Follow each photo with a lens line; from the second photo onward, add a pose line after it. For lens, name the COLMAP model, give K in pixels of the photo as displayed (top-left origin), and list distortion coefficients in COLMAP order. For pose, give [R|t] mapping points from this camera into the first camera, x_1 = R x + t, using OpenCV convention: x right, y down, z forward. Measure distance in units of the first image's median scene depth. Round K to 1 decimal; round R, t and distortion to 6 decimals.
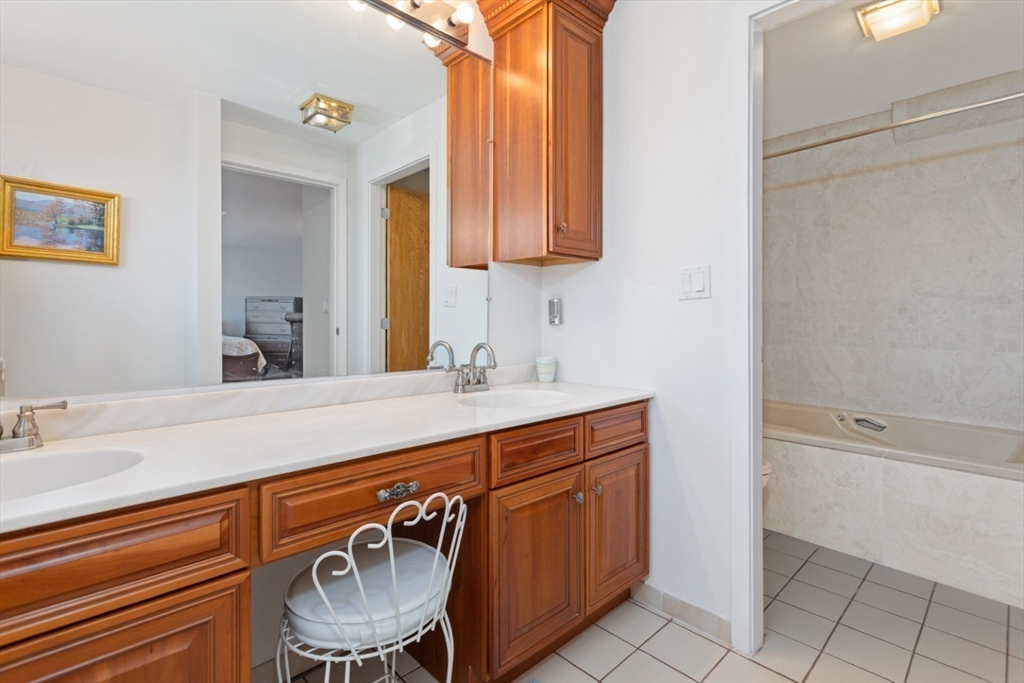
lens RADIAL K [[483.8, 0, 512.1], [0, 483.8, 331.4], [0, 0, 1]] dist [0.000069, 0.000012]
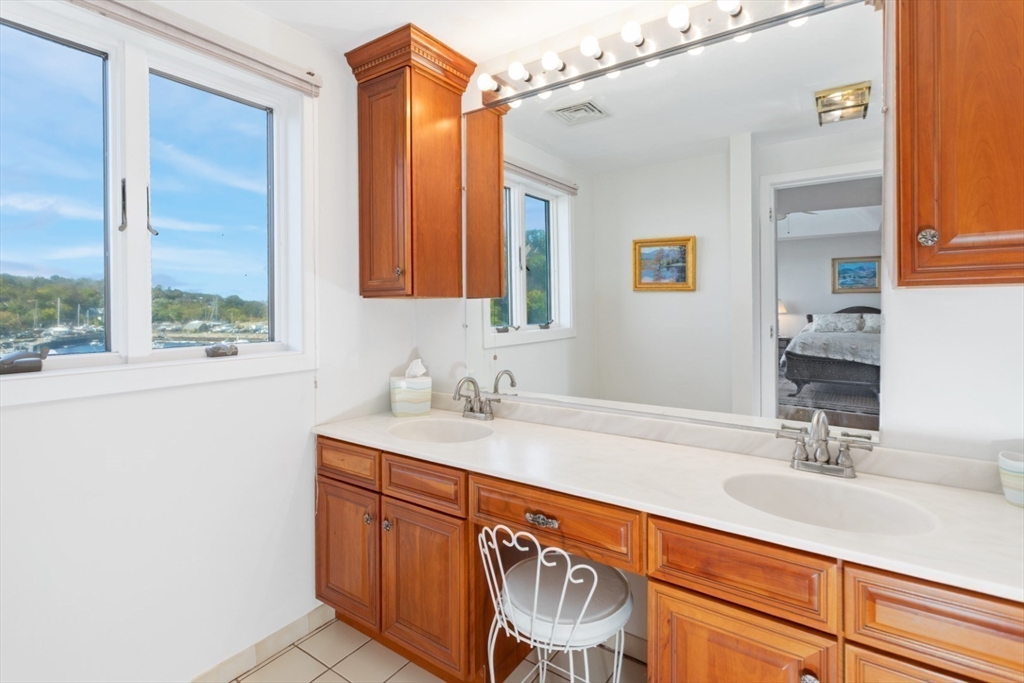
lens RADIAL K [[489.3, 0, 510.0], [0, 489.3, 312.5], [0, 0, 1]] dist [-0.000216, 0.000360]
pose [[0.197977, 0.008773, -0.980167, 0.394556], [-0.010271, 0.999924, 0.006876, -0.086506], [0.980153, 0.008706, 0.198052, 0.269133]]
